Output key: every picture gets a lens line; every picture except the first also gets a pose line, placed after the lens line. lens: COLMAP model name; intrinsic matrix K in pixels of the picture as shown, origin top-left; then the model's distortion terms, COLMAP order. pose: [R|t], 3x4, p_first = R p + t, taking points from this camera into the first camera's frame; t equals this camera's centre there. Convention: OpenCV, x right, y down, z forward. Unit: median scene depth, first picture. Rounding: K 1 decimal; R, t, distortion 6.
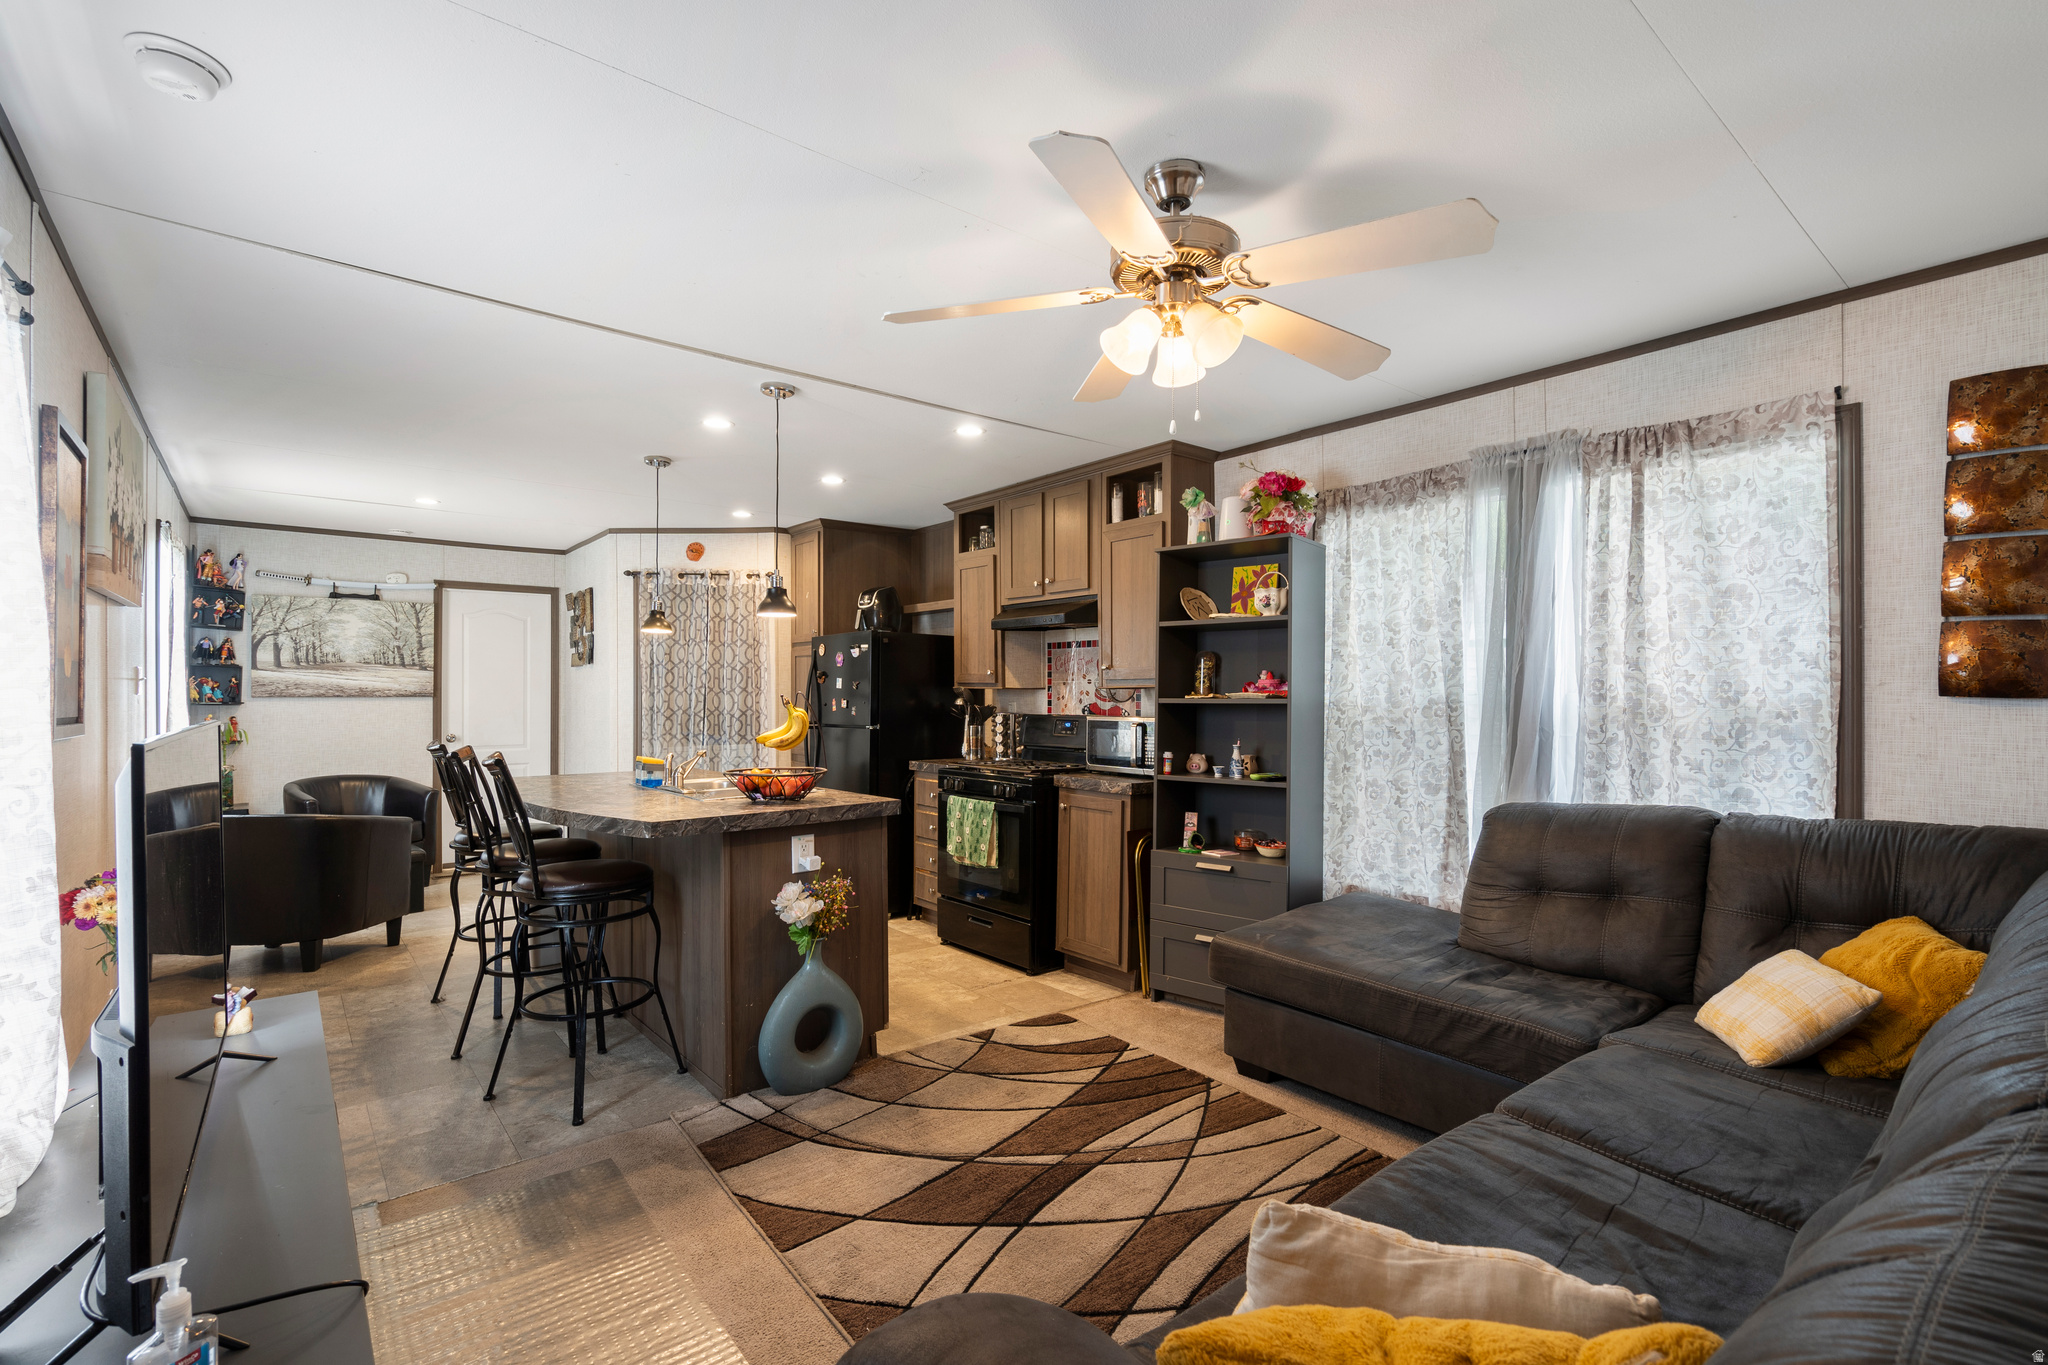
lens RADIAL K [[923.7, 0, 1014.3], [0, 923.7, 688.3], [0, 0, 1]] dist [-0.000028, 0.000105]
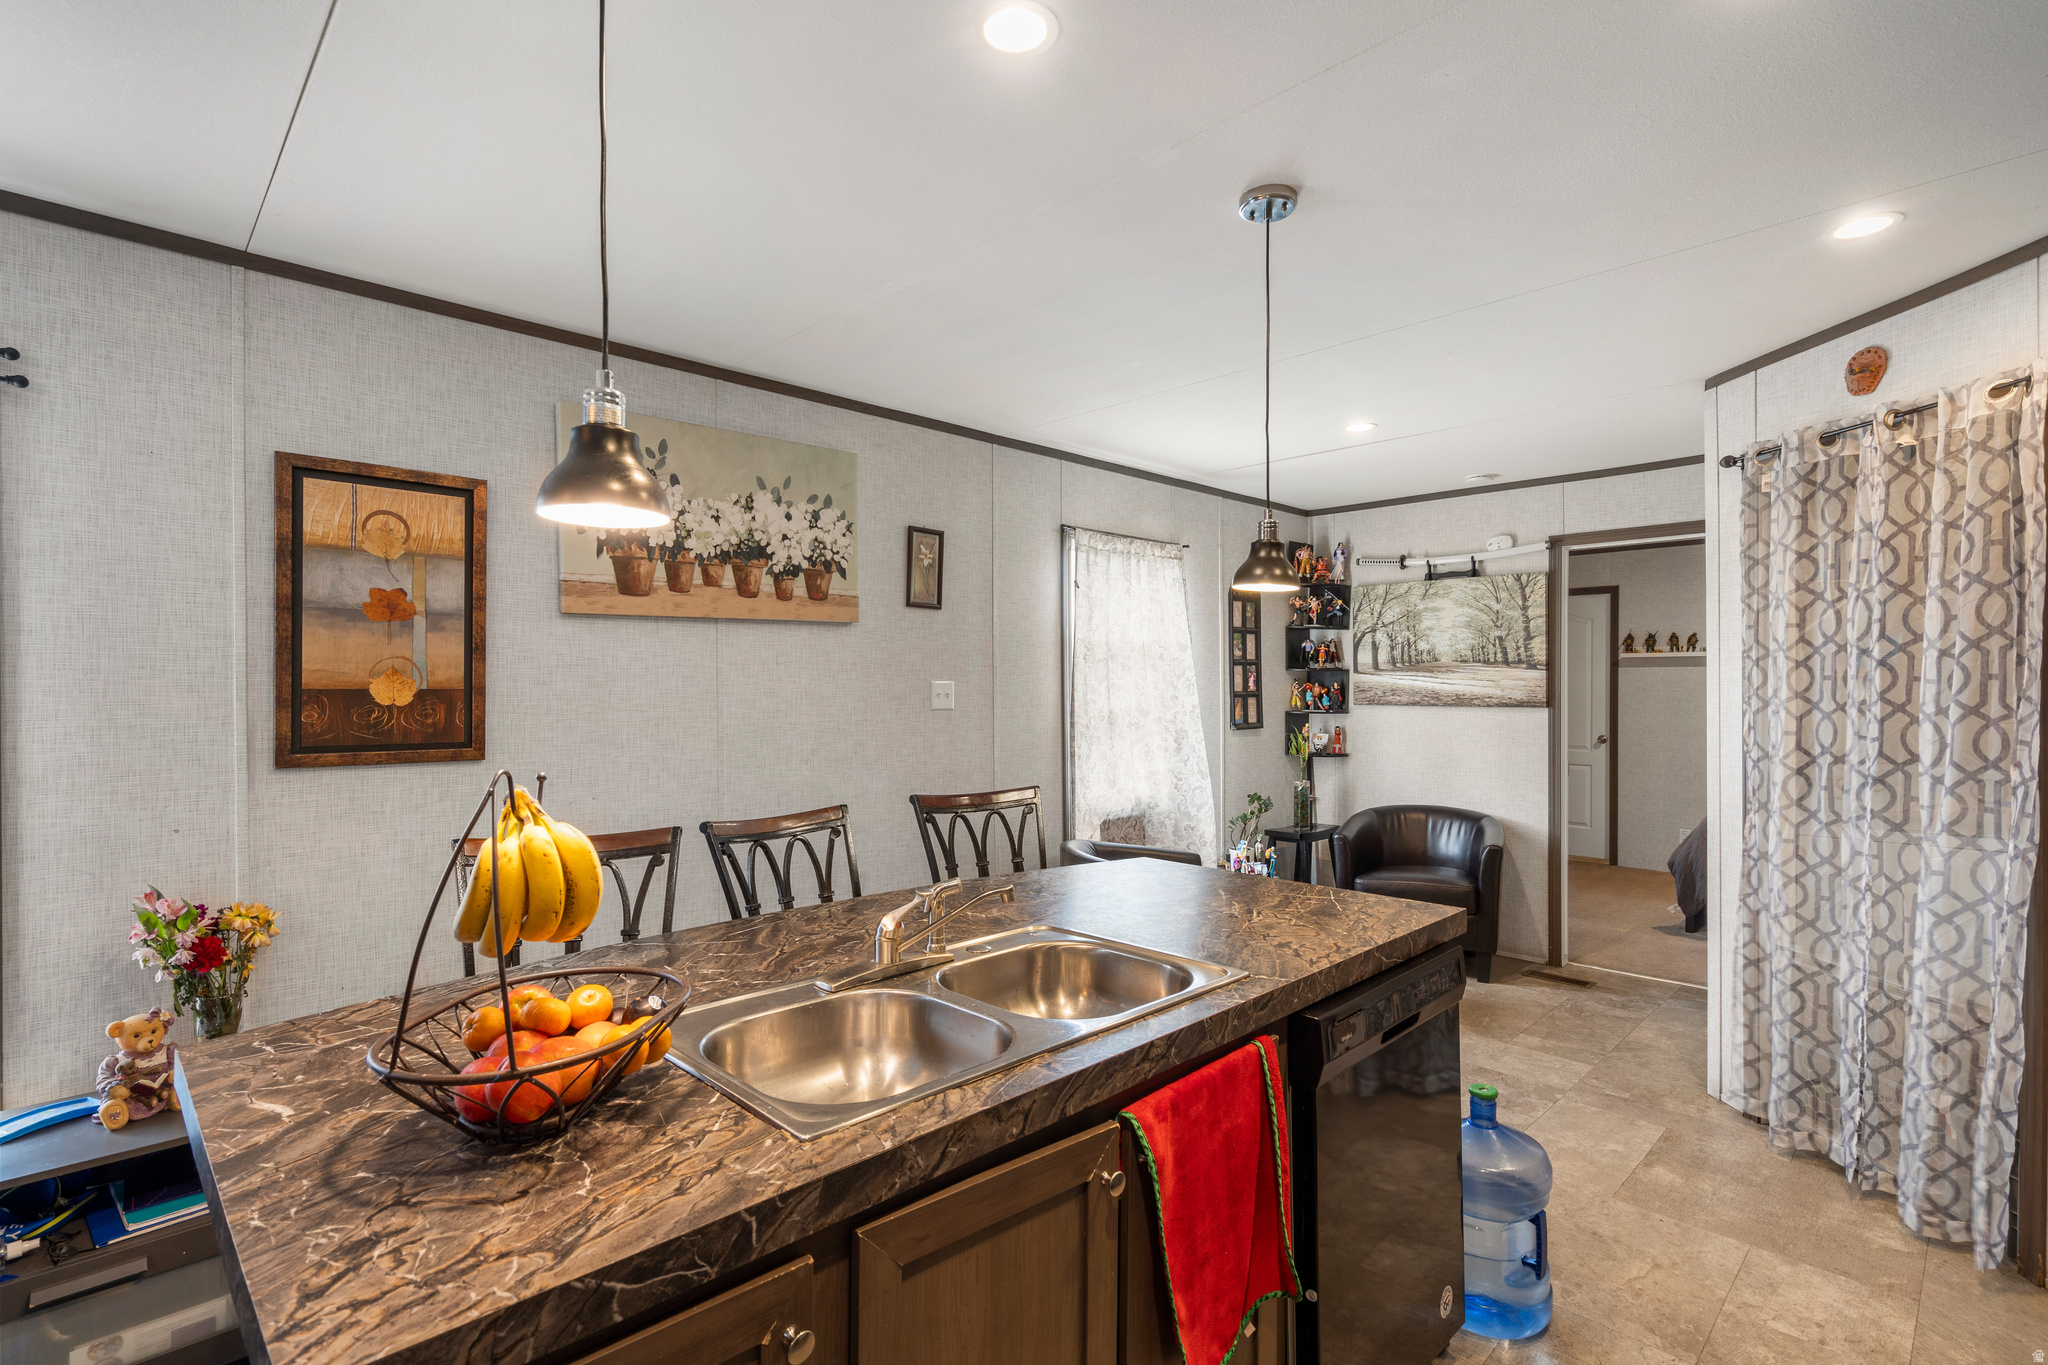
lens RADIAL K [[954.9, 0, 1024.0], [0, 954.9, 682.5], [0, 0, 1]] dist [0.001918, 0.000330]
pose [[0.094343, -0.002581, -0.995536, 0.046647], [0.005765, 0.999981, -0.002046, -0.012032], [0.995523, -0.005546, 0.094356, 0.647779]]
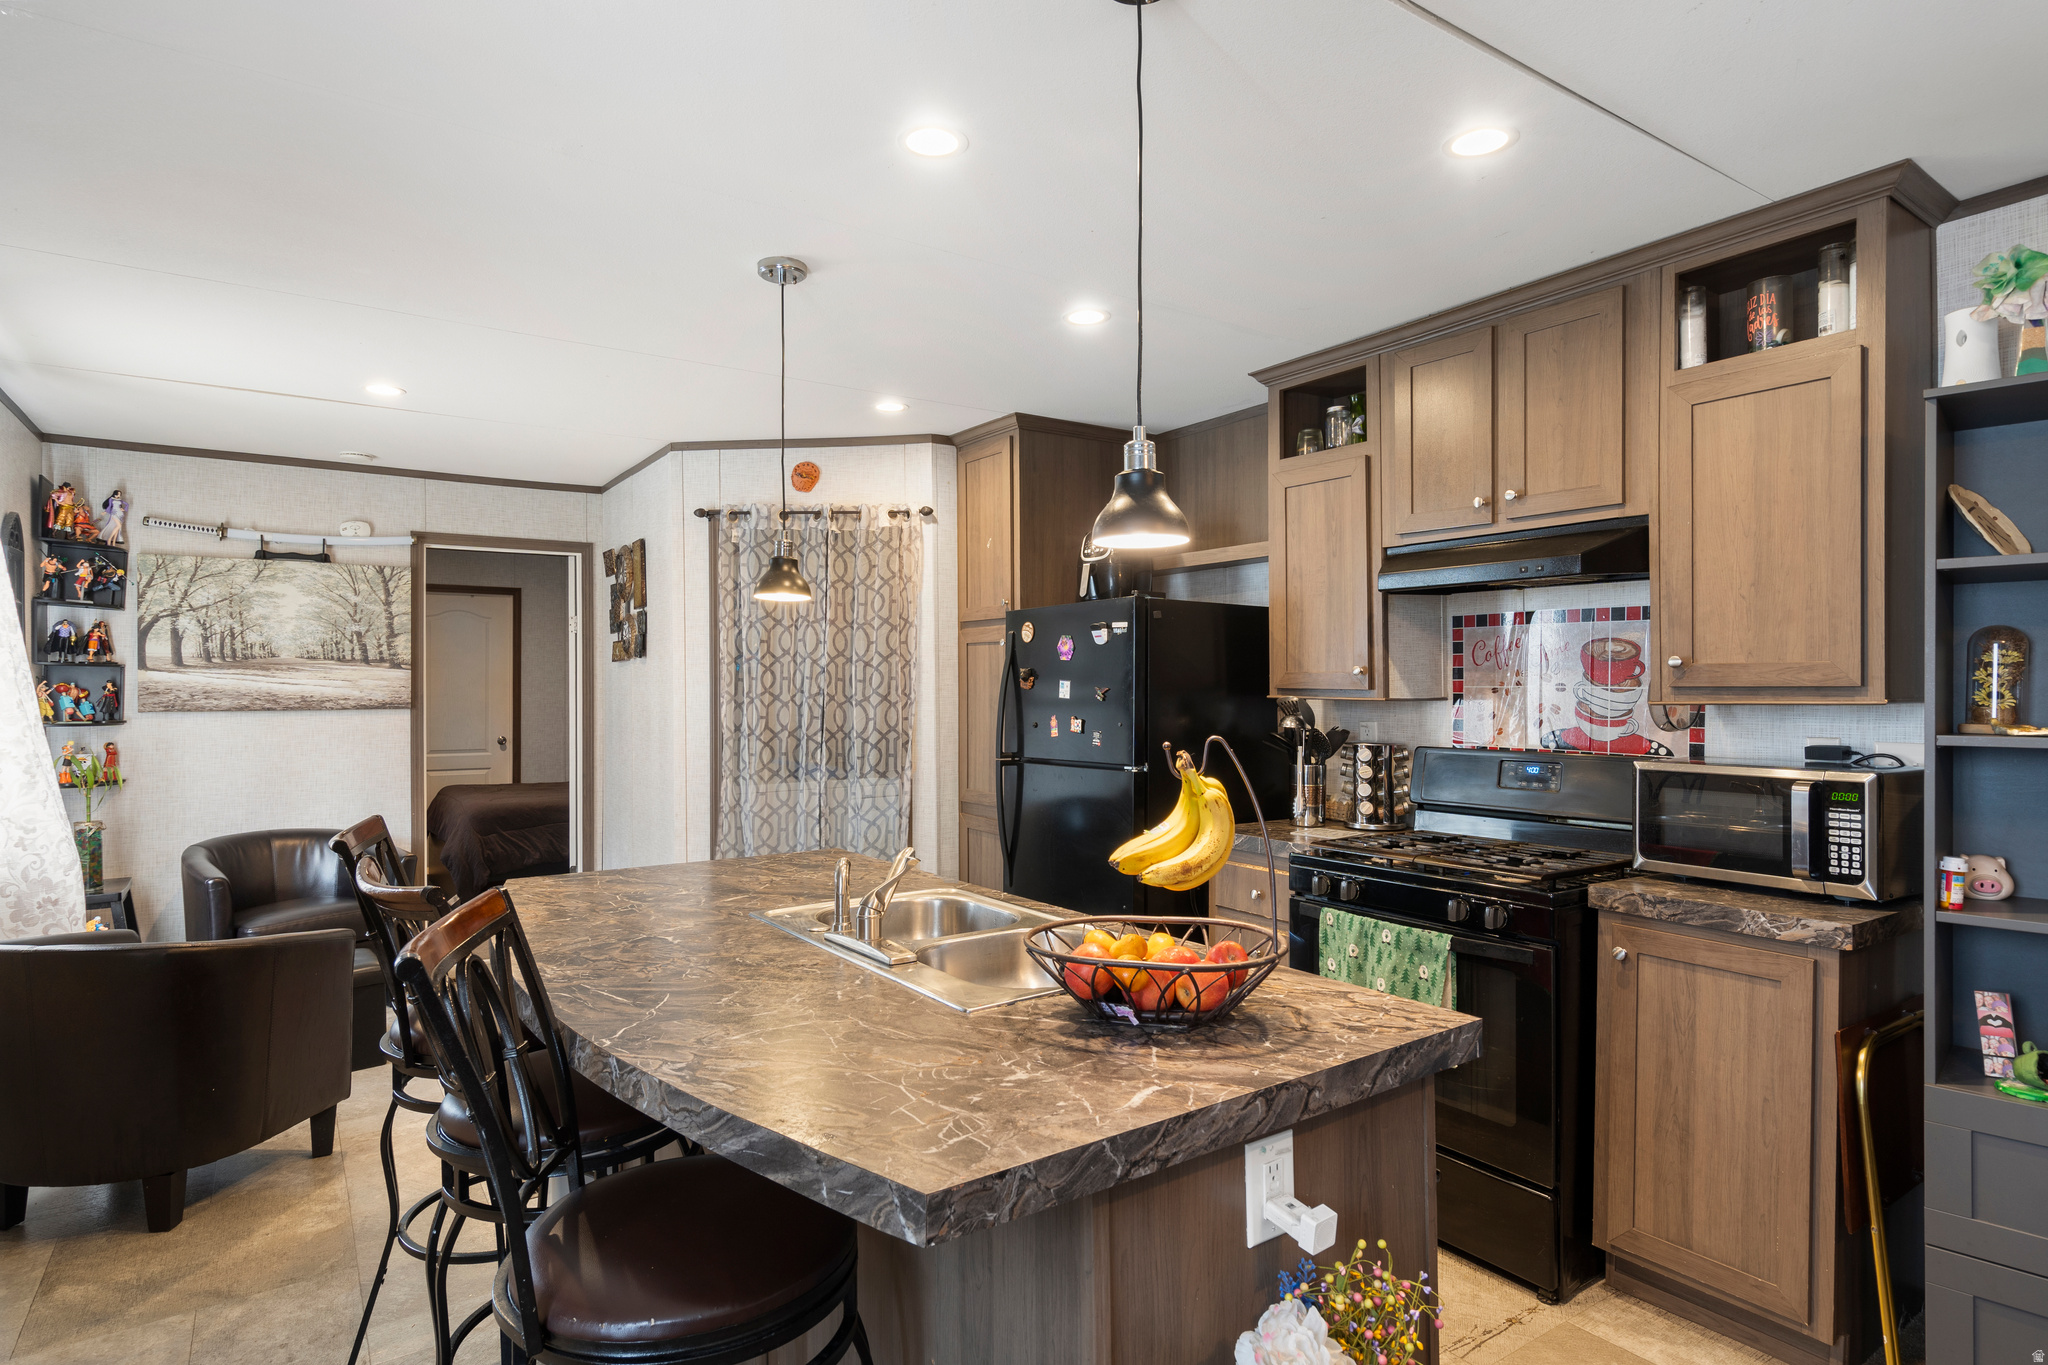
lens RADIAL K [[1087.2, 0, 1017.7], [0, 1087.2, 686.6], [0, 0, 1]] dist [0.001751, 0.000431]
pose [[0.996707, -0.003275, -0.081026, -0.158709], [0.003773, 0.999975, 0.005993, -0.011283], [0.081005, -0.006279, 0.996694, 0.308650]]
